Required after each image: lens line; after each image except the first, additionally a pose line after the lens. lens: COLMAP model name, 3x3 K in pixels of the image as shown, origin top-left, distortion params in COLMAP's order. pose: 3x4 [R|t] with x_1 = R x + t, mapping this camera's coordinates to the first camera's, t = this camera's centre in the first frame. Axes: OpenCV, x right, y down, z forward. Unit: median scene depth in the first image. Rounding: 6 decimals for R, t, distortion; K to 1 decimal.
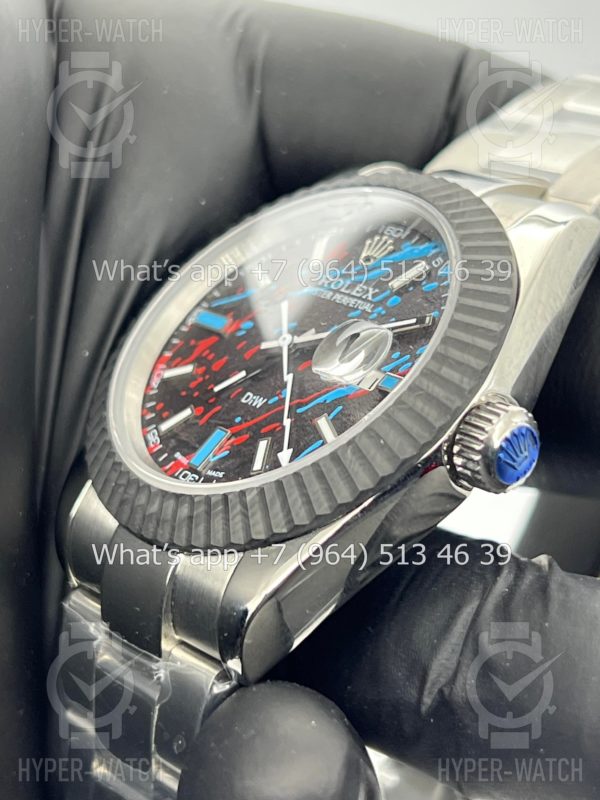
lens RADIAL K [[1871.9, 0, 298.8], [0, 1871.9, 400.6], [0, 0, 1]] dist [0.345554, 0.000000]
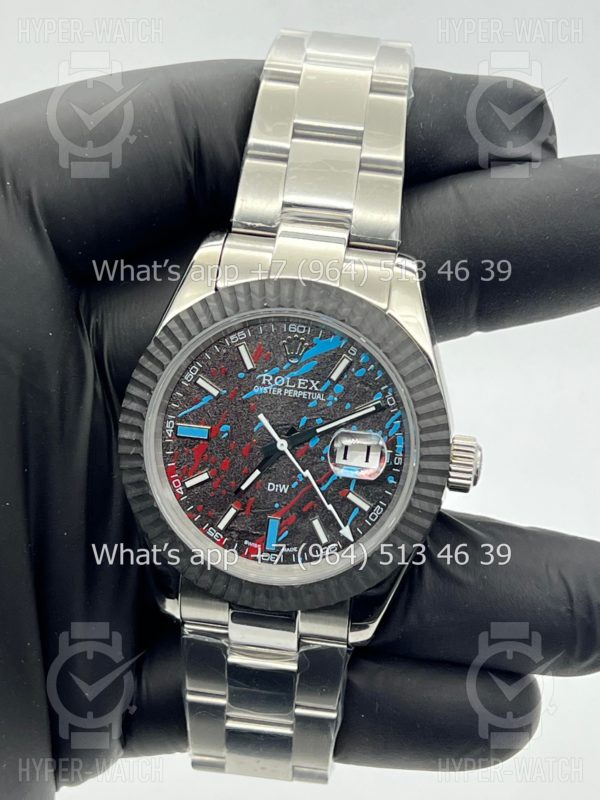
lens RADIAL K [[1871.9, 0, 302.6], [0, 1871.9, 400.9], [0, 0, 1]] dist [0.345554, 0.000000]
pose [[0.747839, -0.559219, 0.357787, -0.492615], [0.213536, 0.712913, 0.667950, -1.016485], [-0.628601, -0.423118, 0.652558, 0.058528]]
